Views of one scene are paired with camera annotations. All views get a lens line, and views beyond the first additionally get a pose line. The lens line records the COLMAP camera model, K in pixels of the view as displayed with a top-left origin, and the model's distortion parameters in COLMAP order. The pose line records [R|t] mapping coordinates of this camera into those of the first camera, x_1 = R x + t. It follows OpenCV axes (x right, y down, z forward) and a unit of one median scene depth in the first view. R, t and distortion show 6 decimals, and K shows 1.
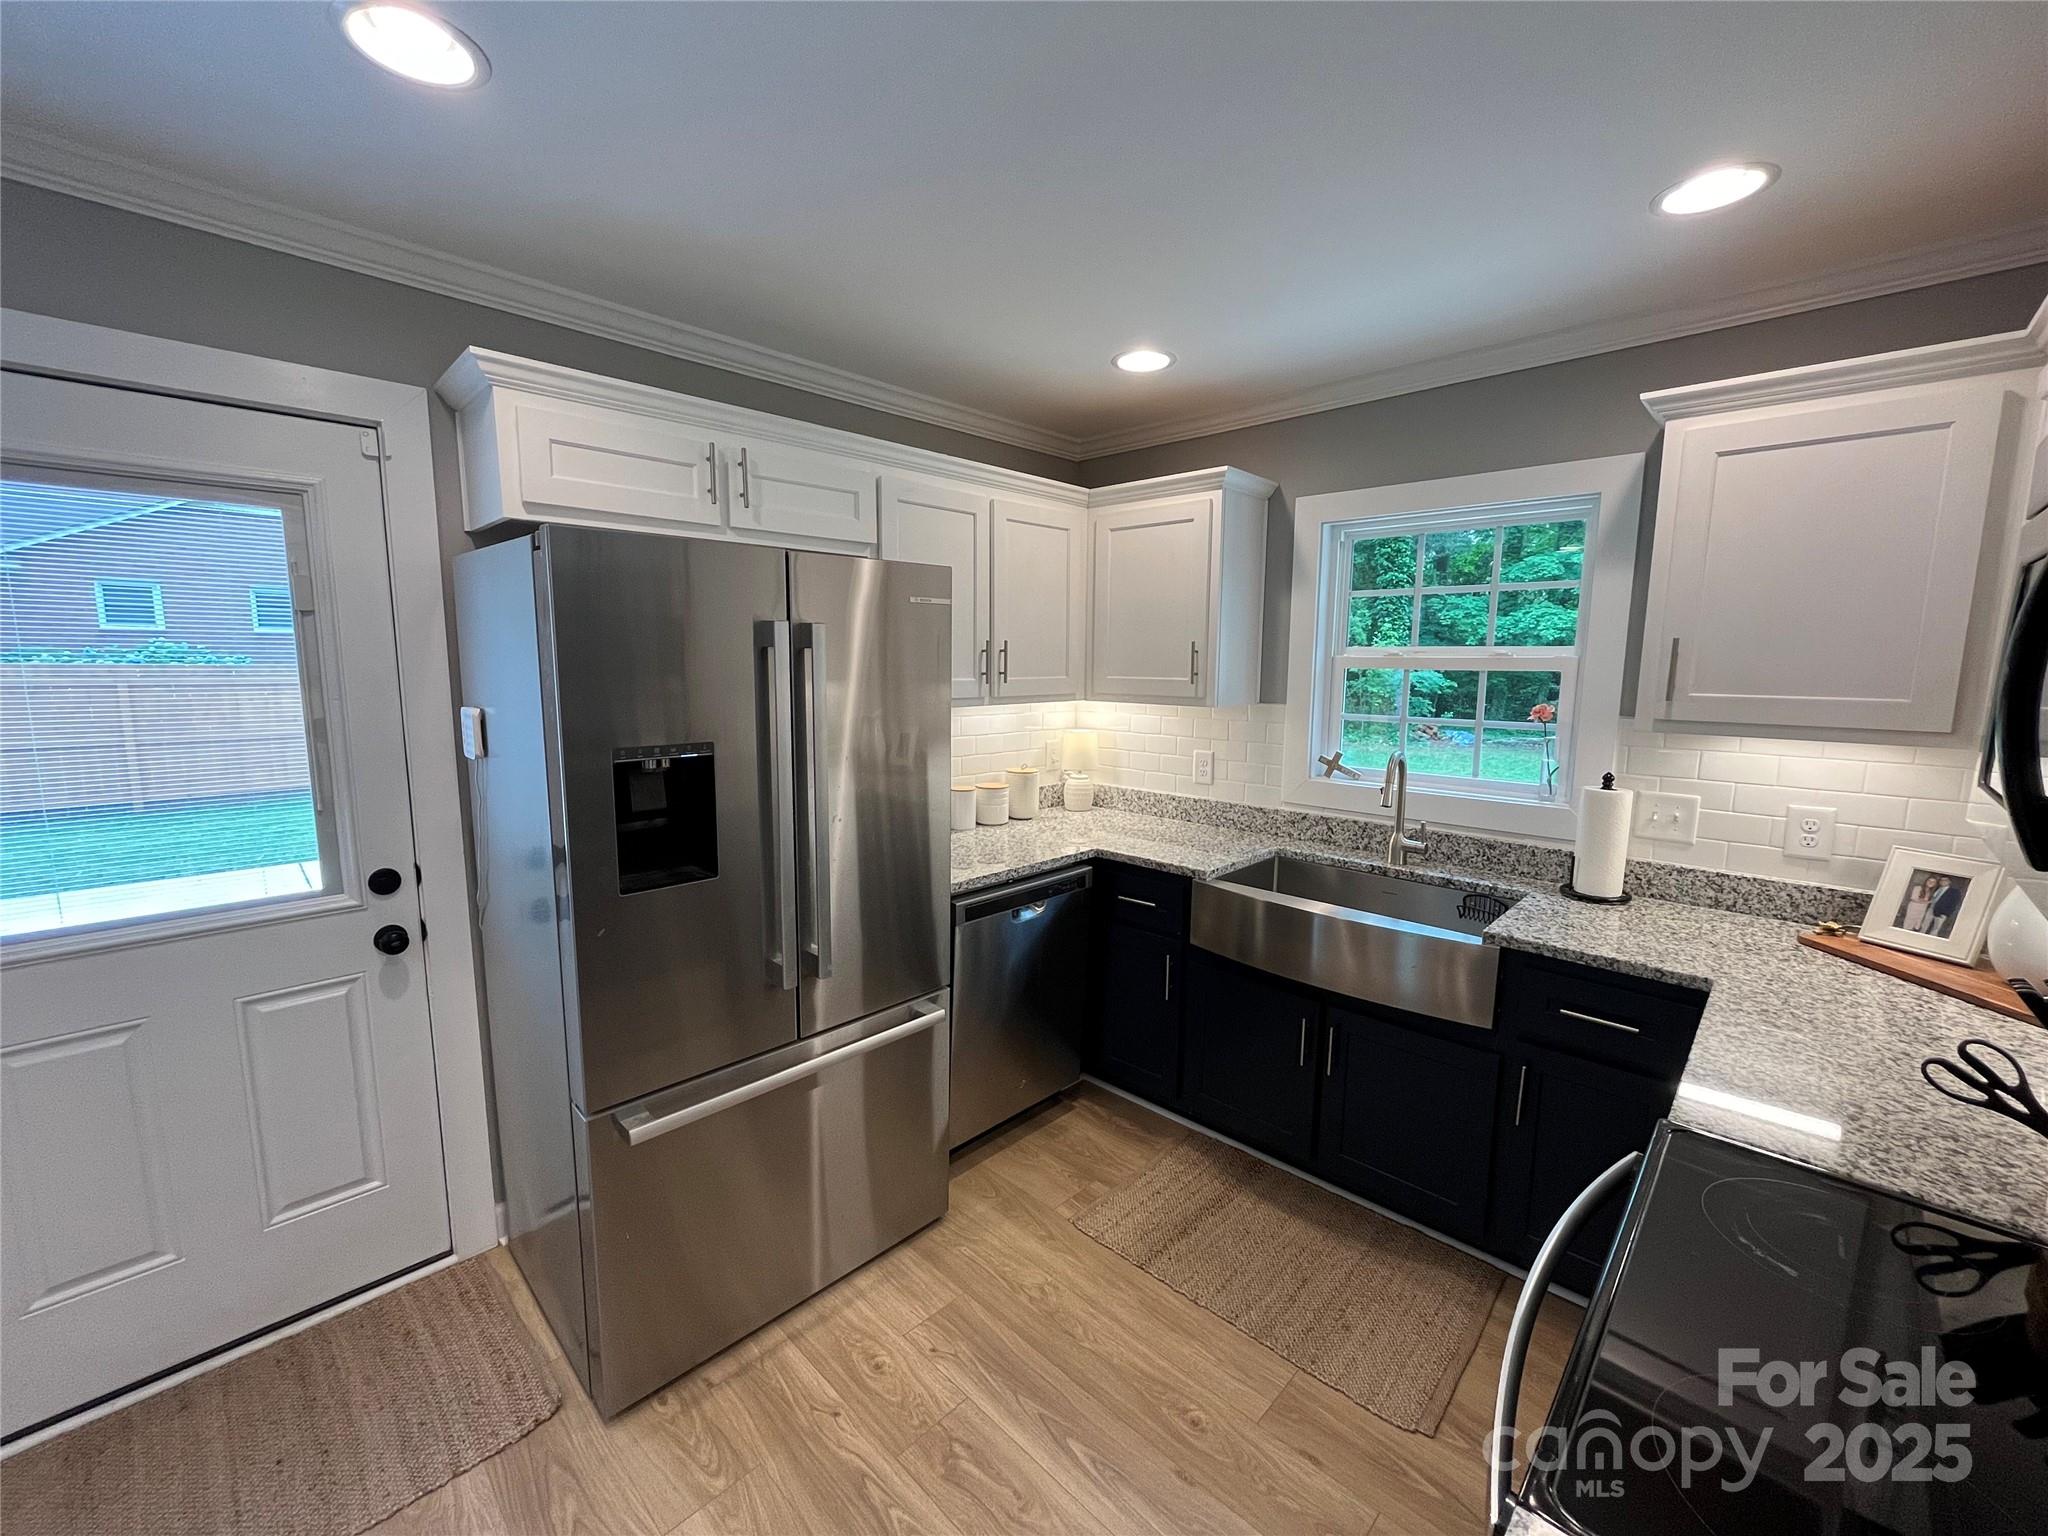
lens RADIAL K [[828.2, 0, 1019.2], [0, 828.2, 766.4], [0, 0, 1]] dist [-0.001077, 0.000380]
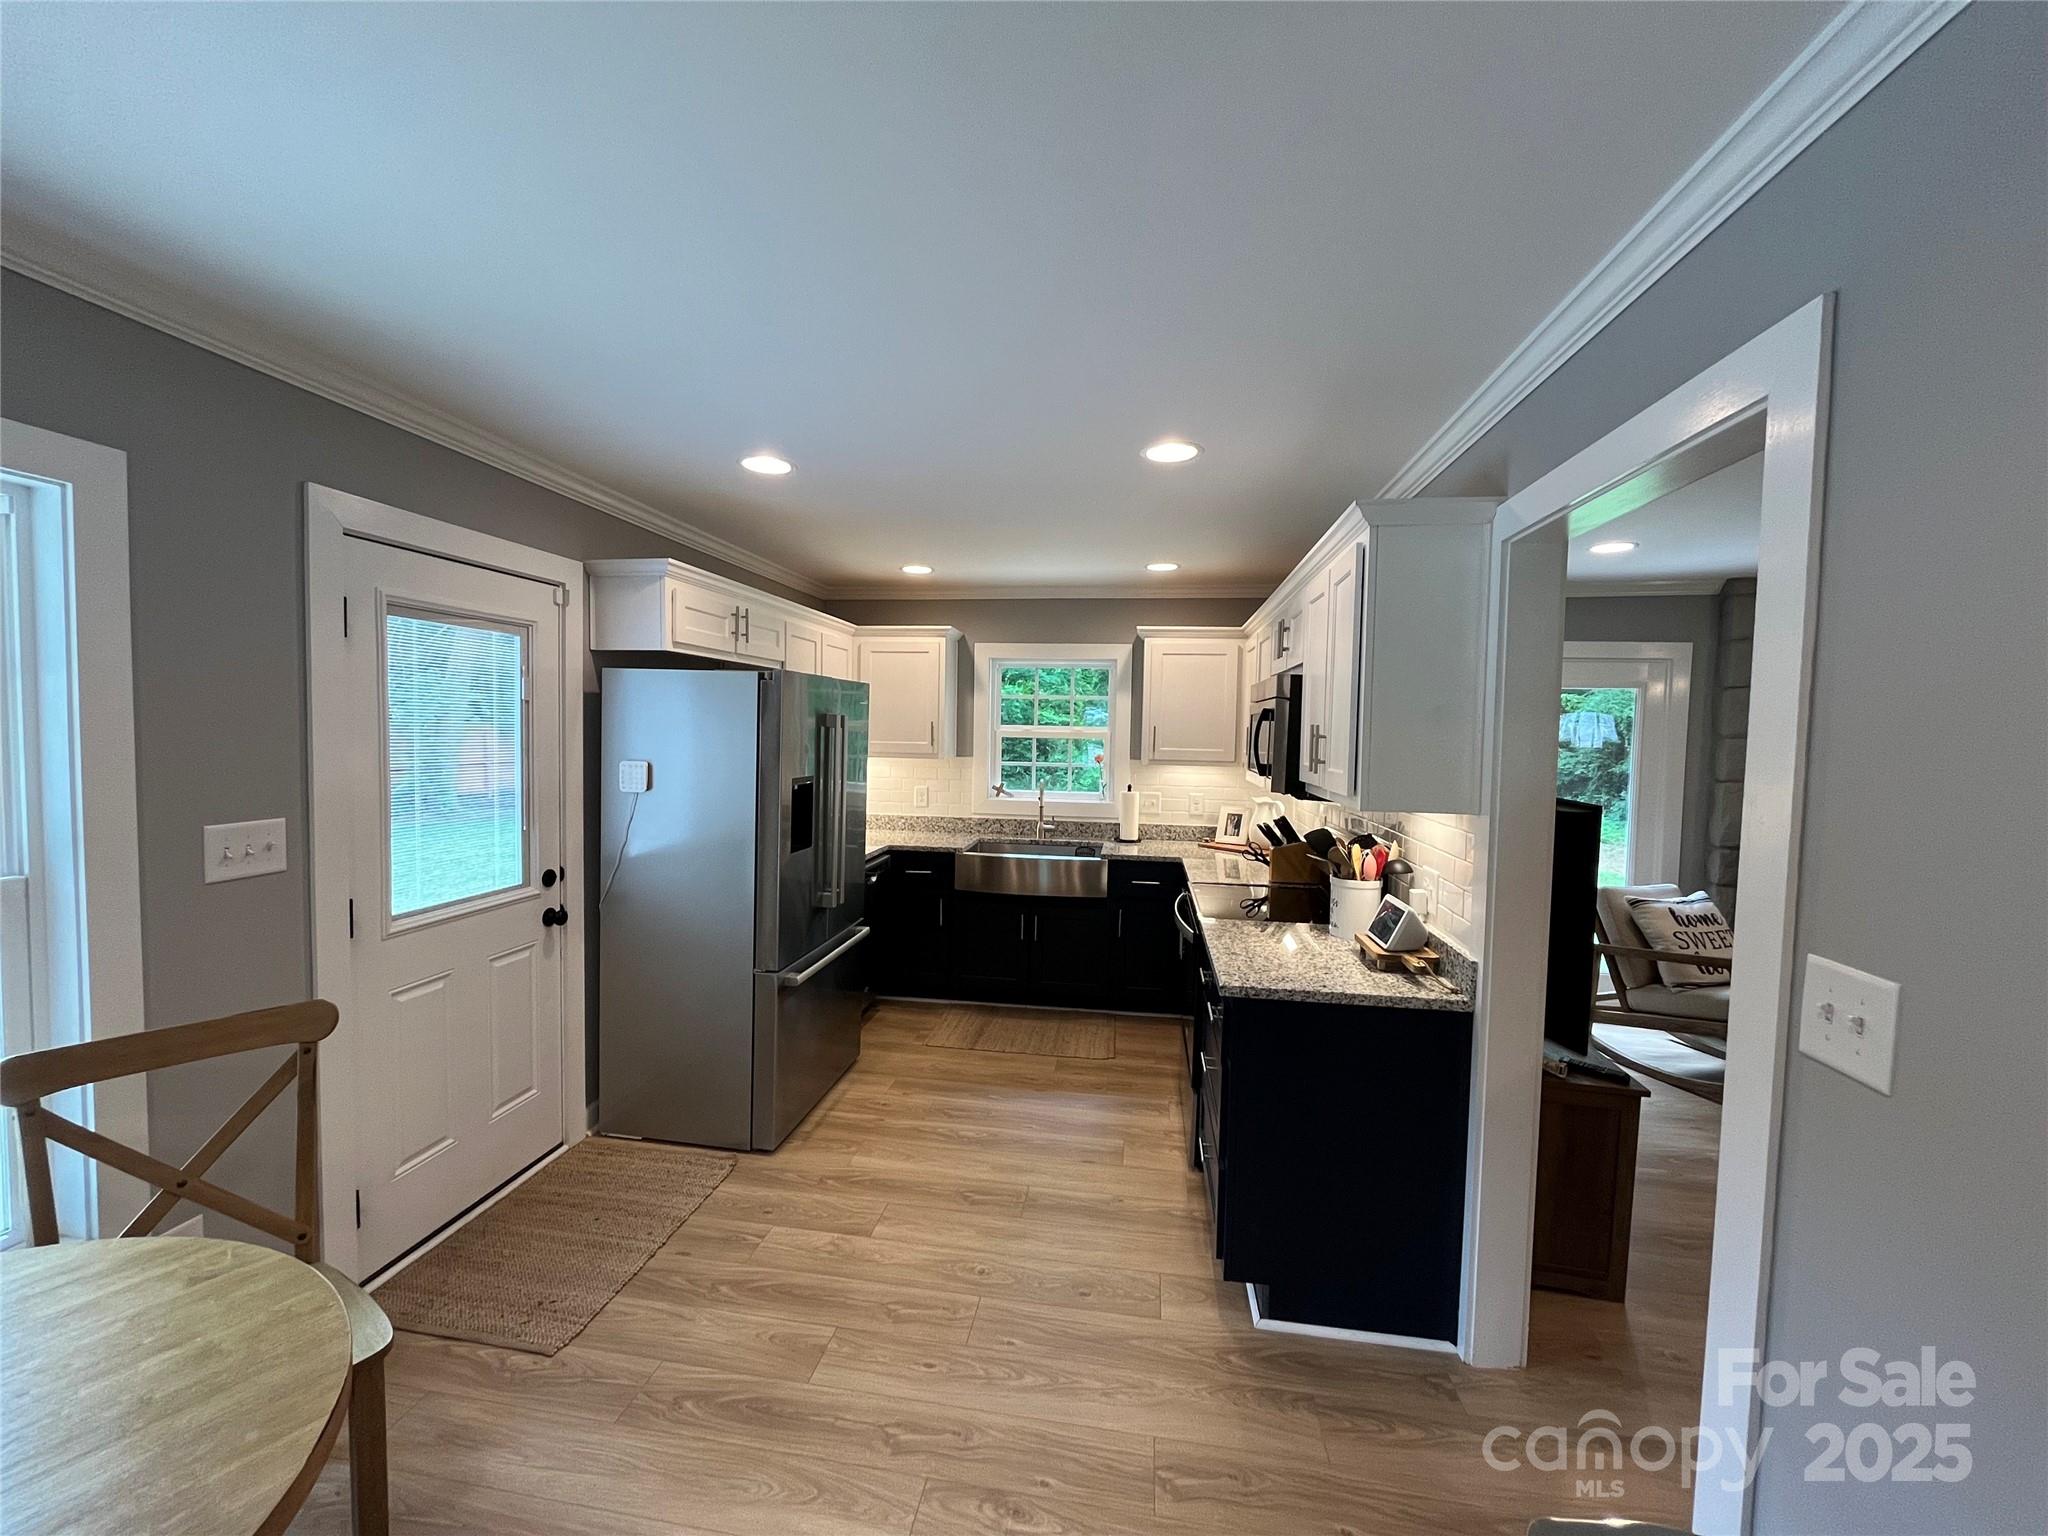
lens RADIAL K [[828.2, 0, 1019.2], [0, 828.2, 766.4], [0, 0, 1]] dist [-0.001077, 0.000380]
pose [[0.811469, -0.018349, 0.584107, -0.862146], [0.062871, 0.996447, -0.056041, 0.068296], [-0.581003, 0.082199, 0.809740, -0.661187]]
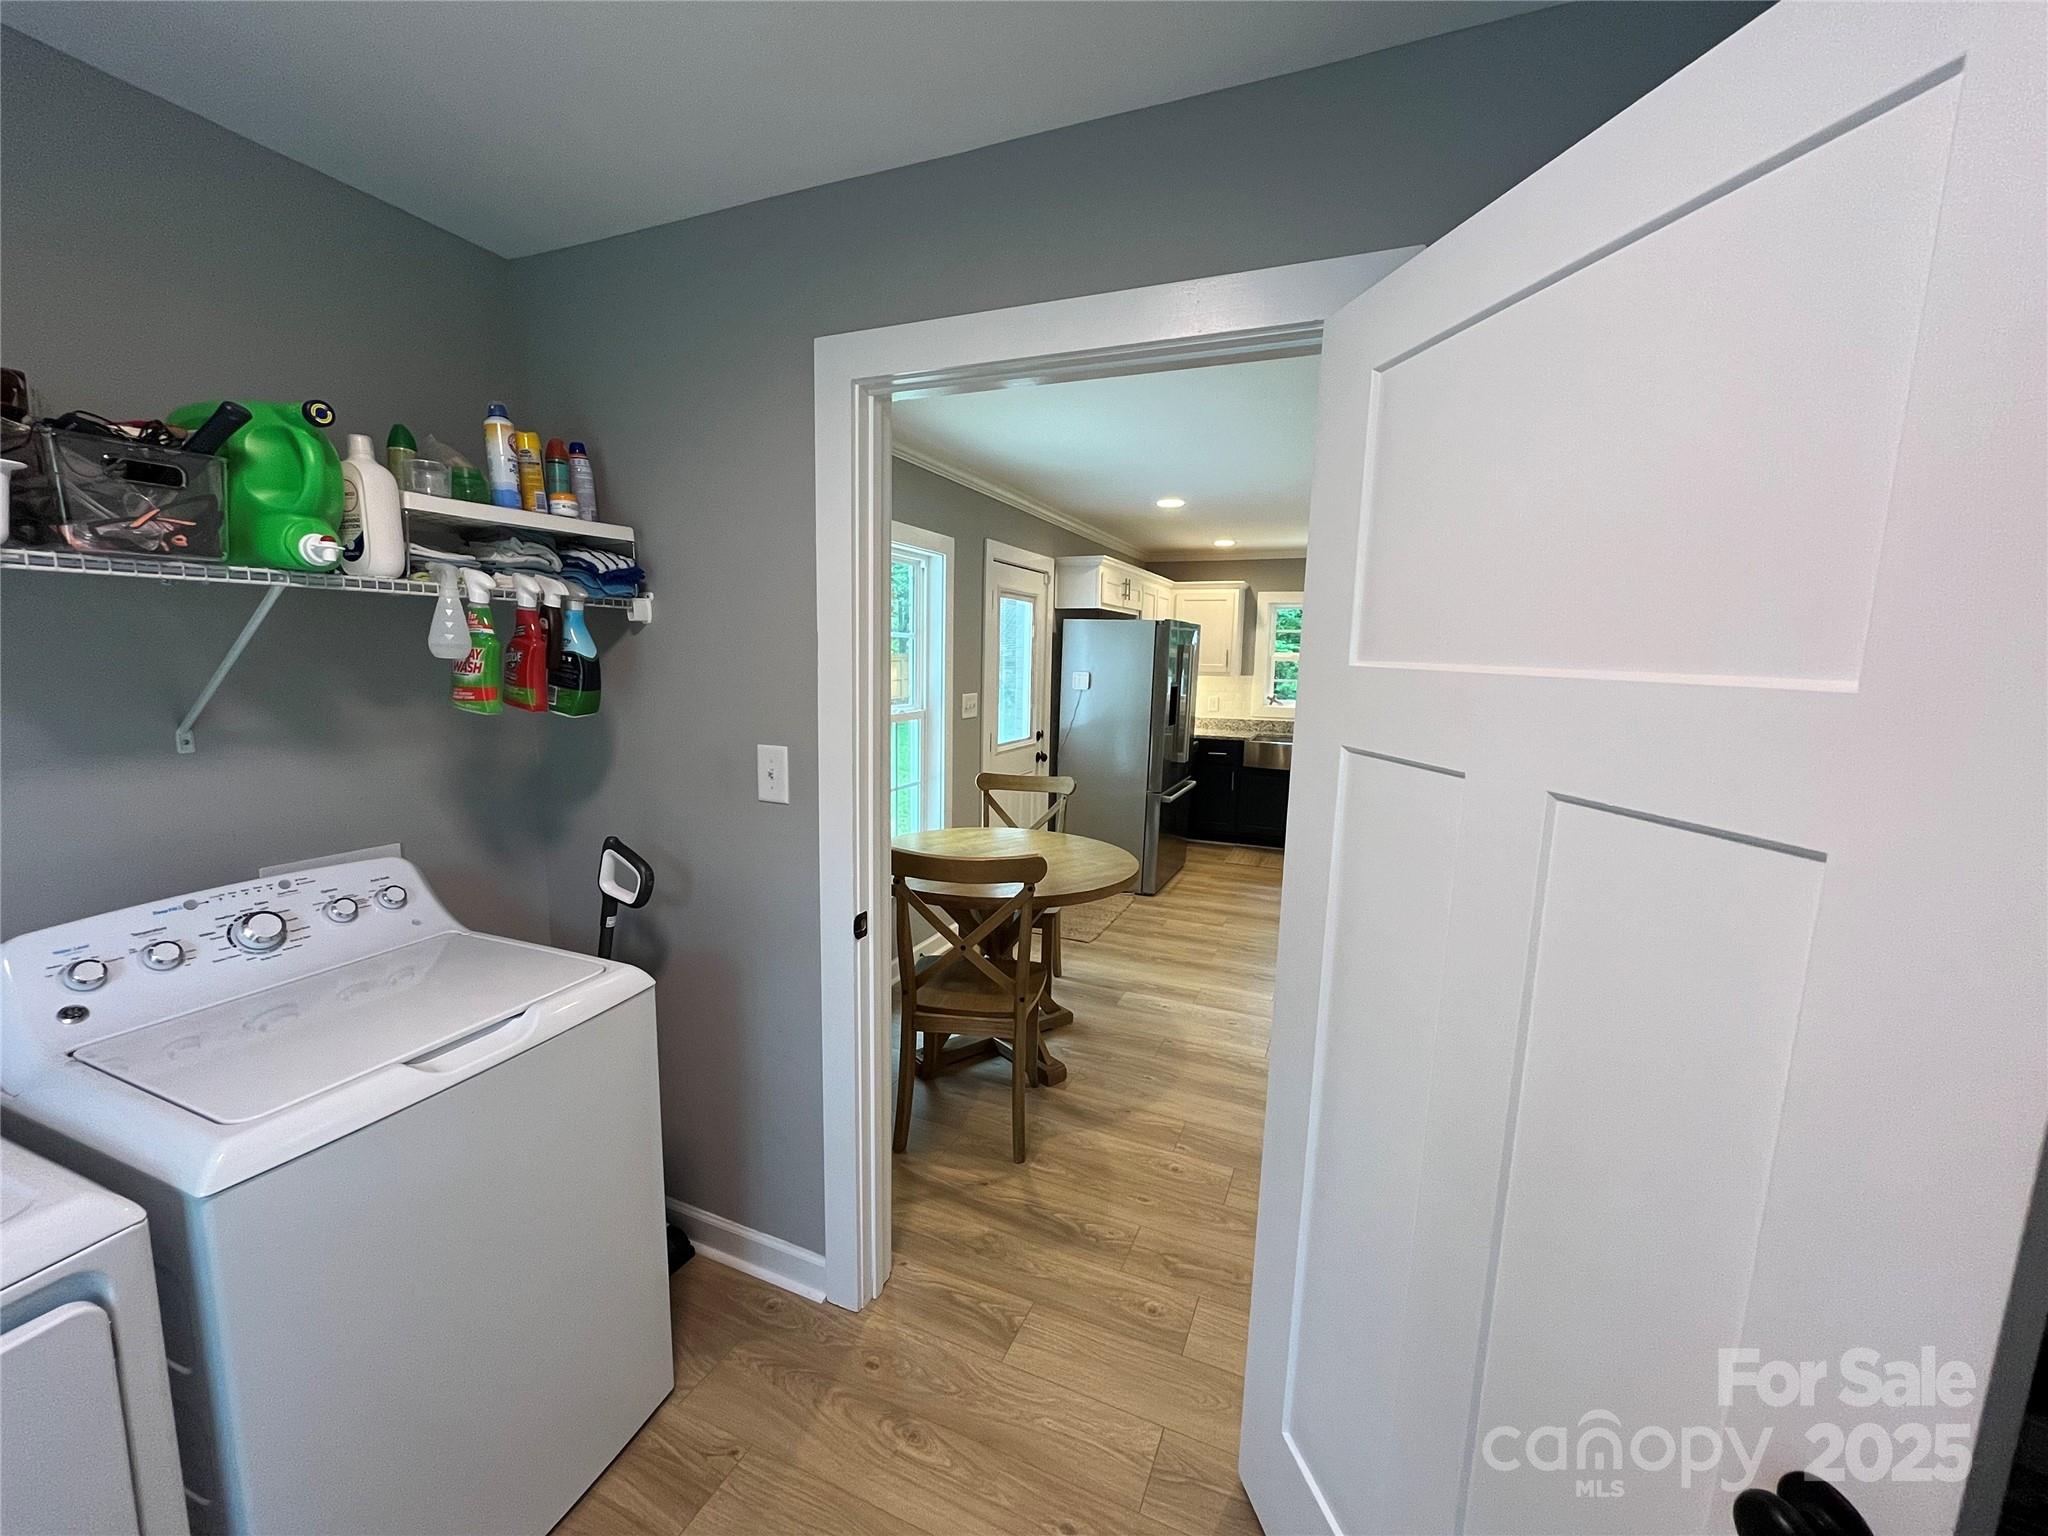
lens RADIAL K [[824.9, 0, 1019.0], [0, 824.9, 768.2], [0, 0, 1]] dist [-0.003953, -0.000558]
pose [[0.932824, -0.037959, 0.358328, -1.648467], [0.032884, 0.999254, 0.020249, 0.171981], [-0.358829, -0.007105, 0.933376, -1.396305]]
